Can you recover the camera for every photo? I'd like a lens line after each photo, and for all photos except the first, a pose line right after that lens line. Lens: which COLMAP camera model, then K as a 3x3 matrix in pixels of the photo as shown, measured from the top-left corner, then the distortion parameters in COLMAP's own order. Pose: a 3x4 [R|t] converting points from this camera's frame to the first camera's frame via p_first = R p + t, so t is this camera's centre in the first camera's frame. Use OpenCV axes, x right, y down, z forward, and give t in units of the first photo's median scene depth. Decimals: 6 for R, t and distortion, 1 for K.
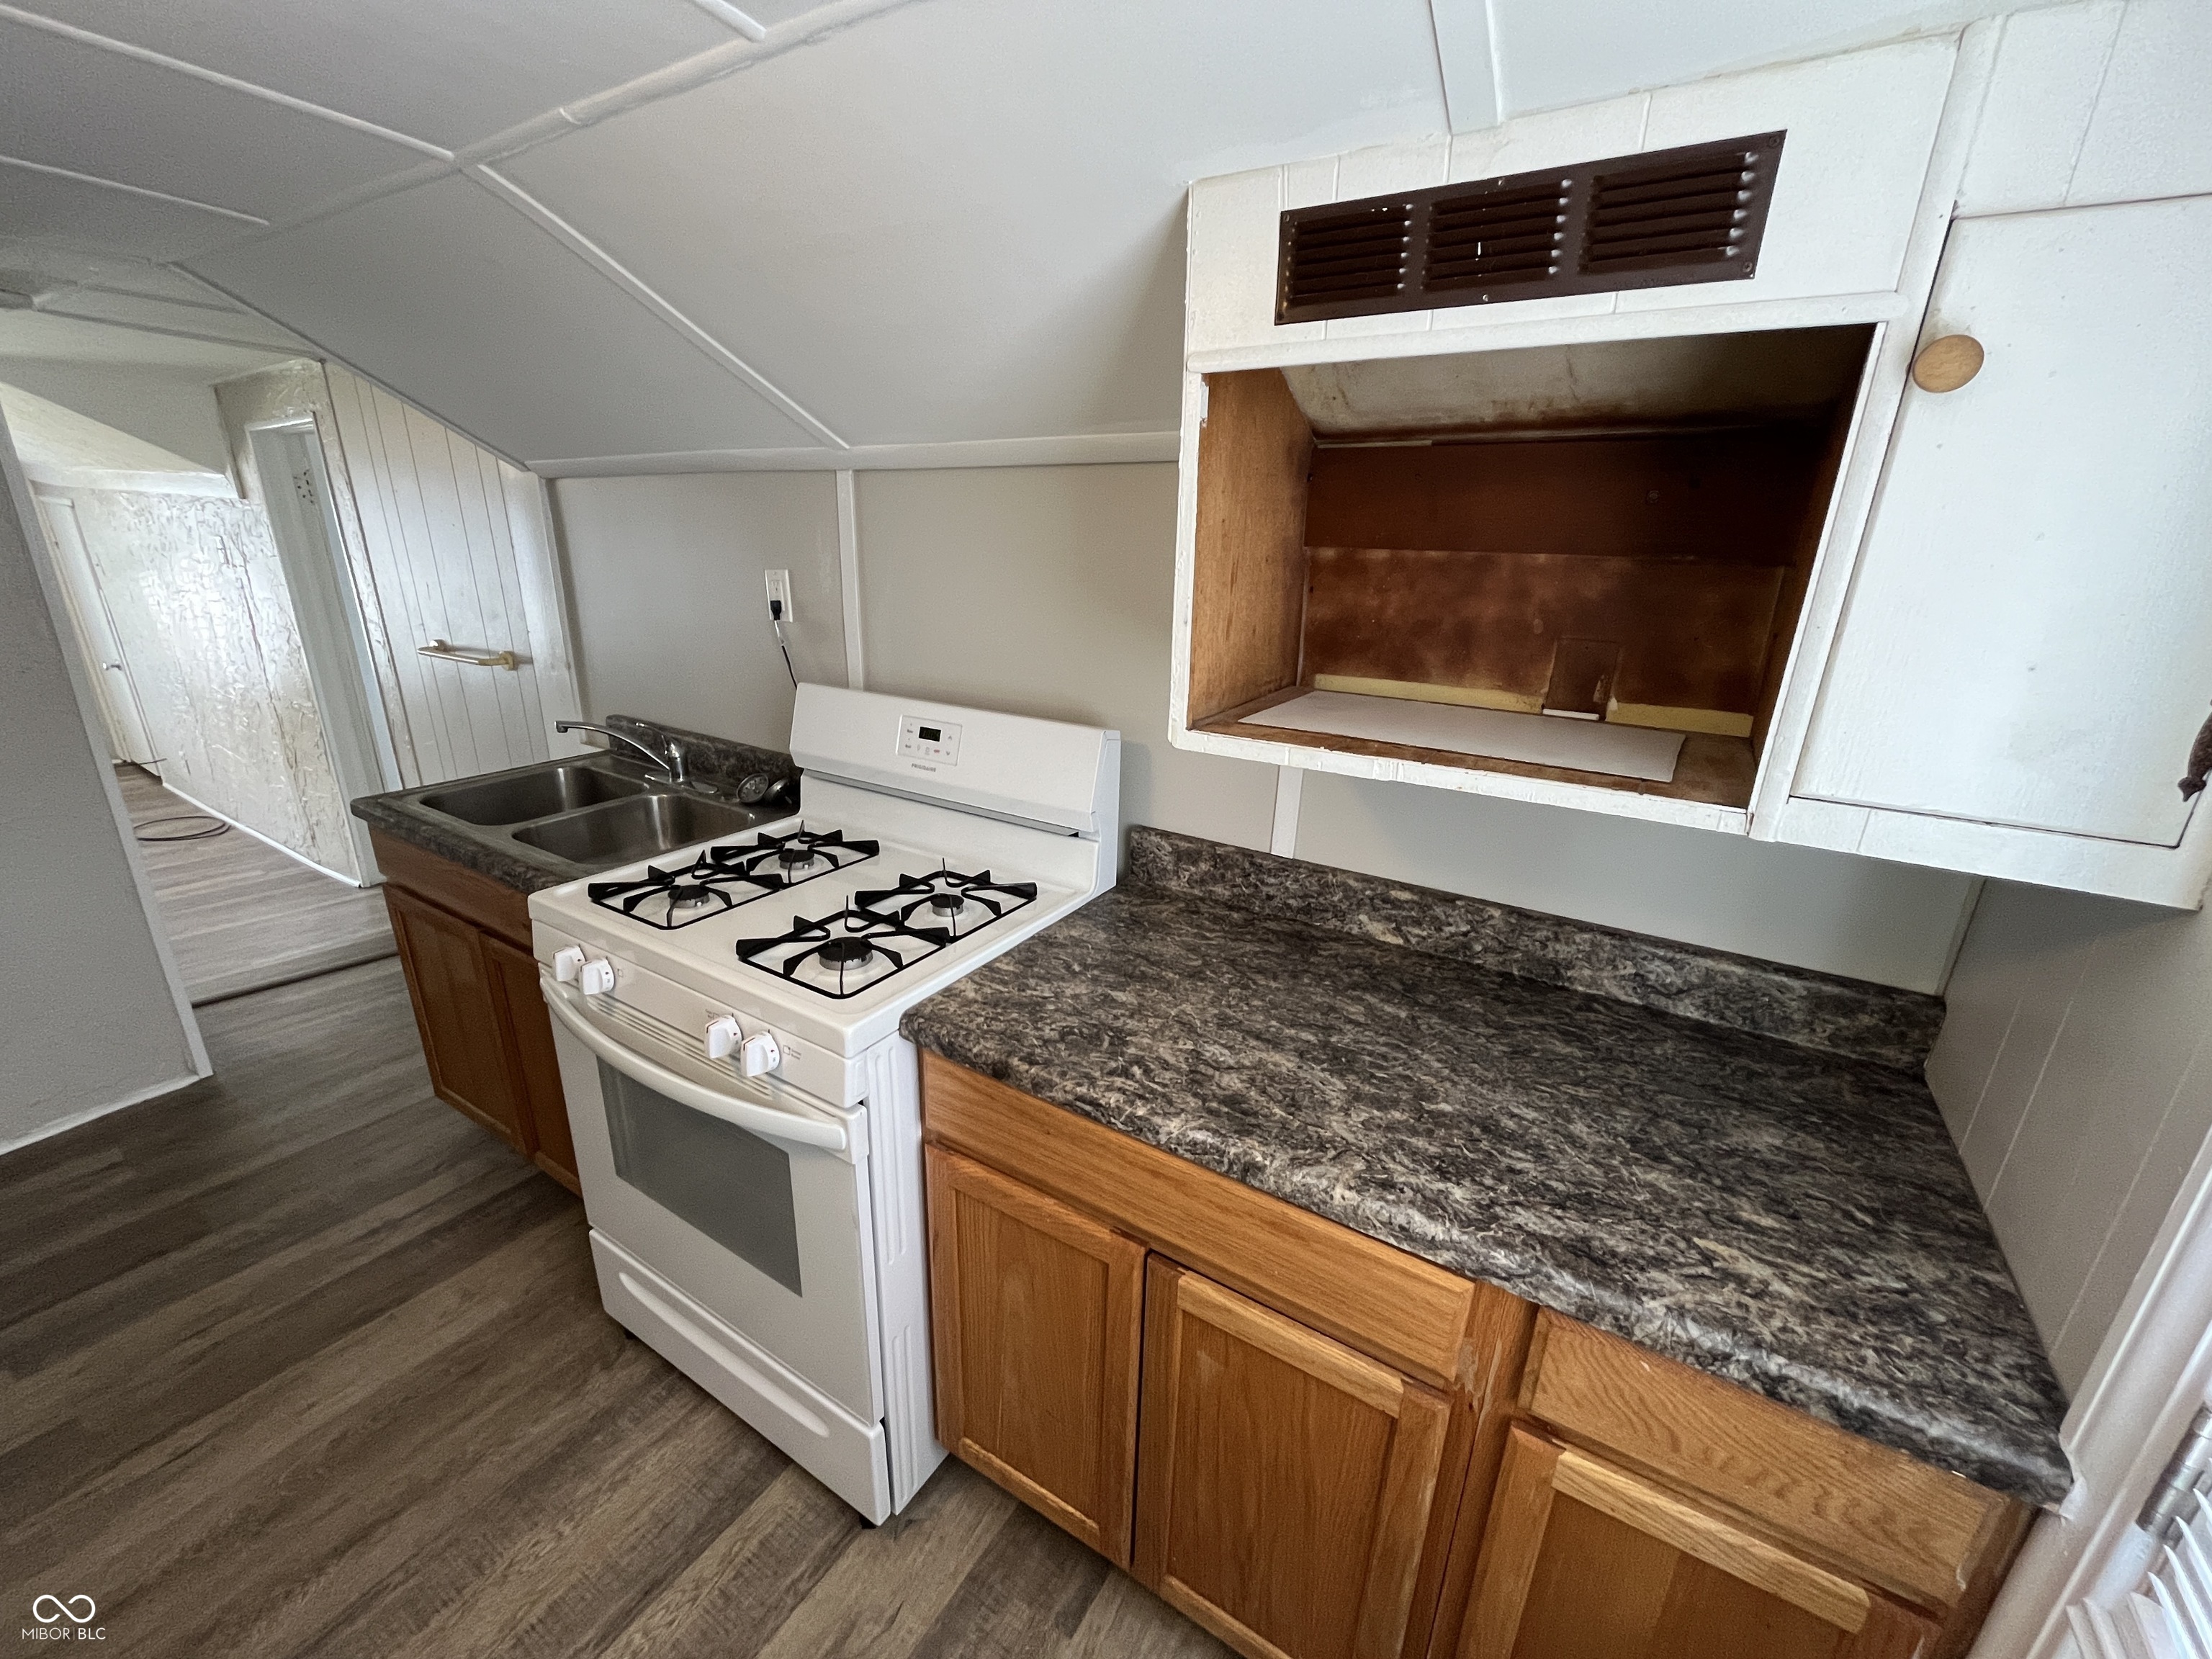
lens RADIAL K [[899.7, 0, 1103.8], [0, 899.7, 828.8], [0, 0, 1]] dist [-0.000023, 0.000224]
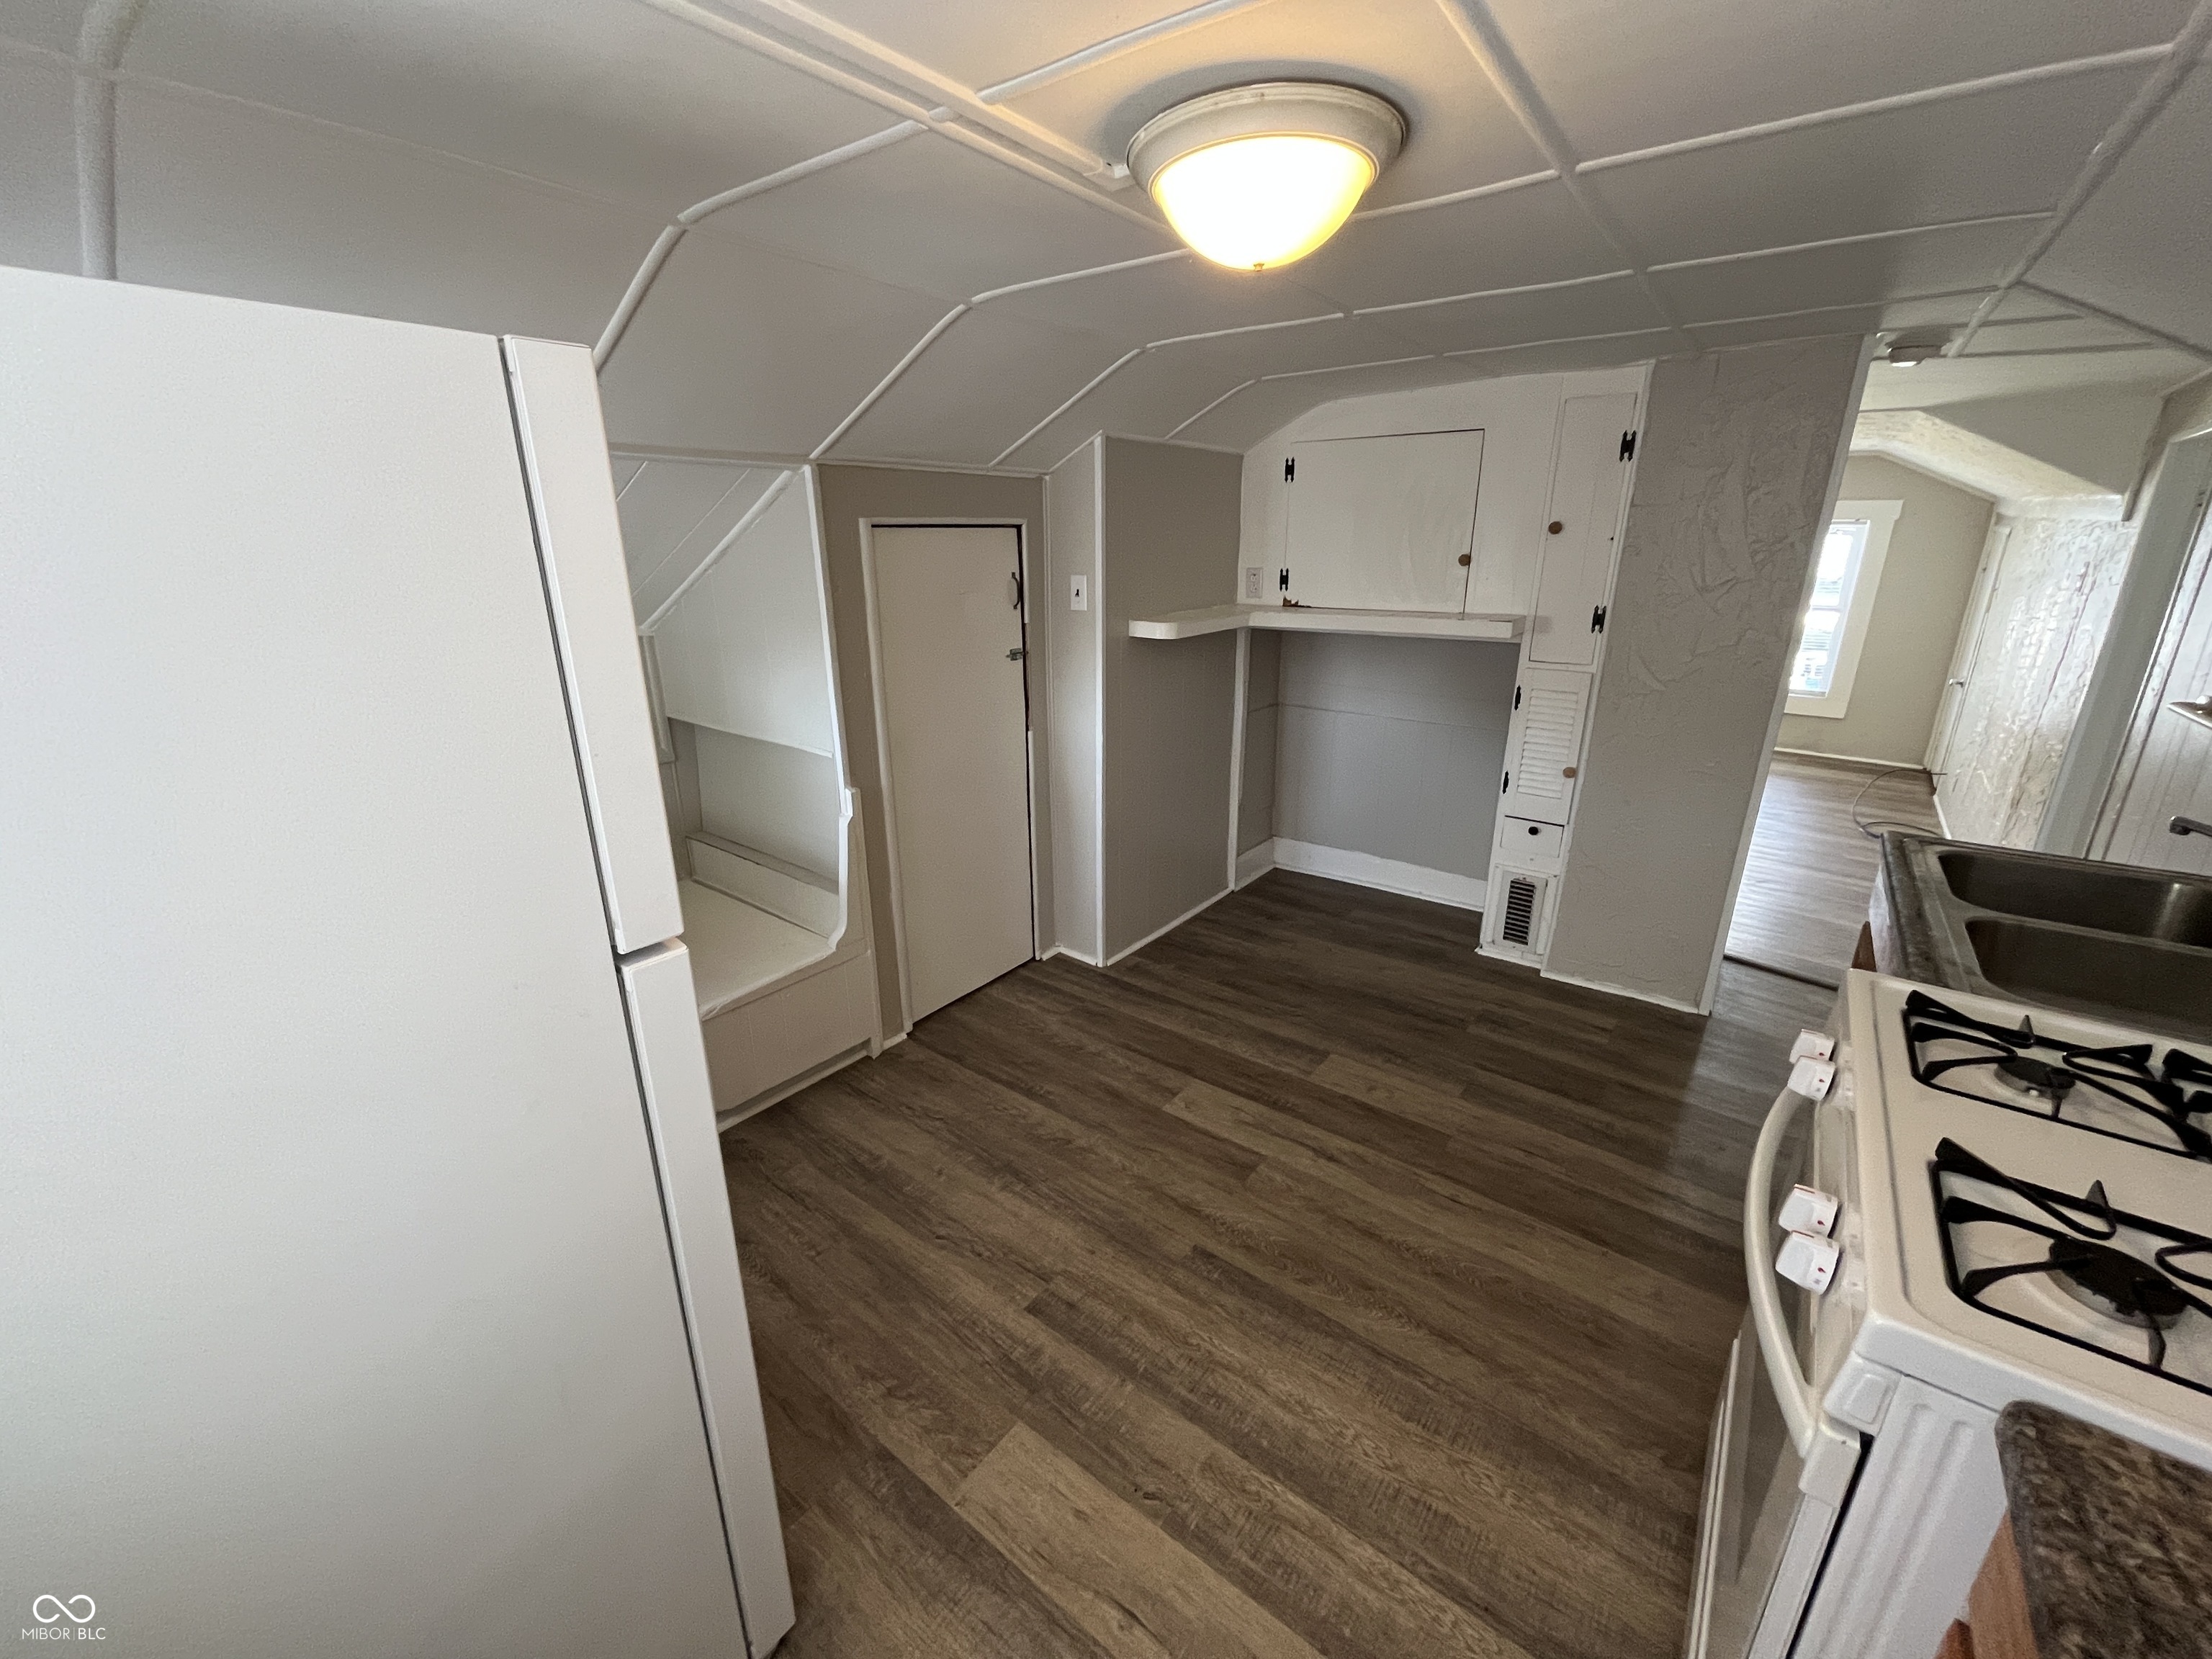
lens RADIAL K [[899.7, 0, 1103.8], [0, 899.7, 828.8], [0, 0, 1]] dist [-0.000023, 0.000224]
pose [[-0.088686, 0.286888, -0.953850, 0.182705], [-0.316836, 0.899760, 0.300078, -0.070127], [0.944325, 0.328827, 0.011101, 0.249874]]
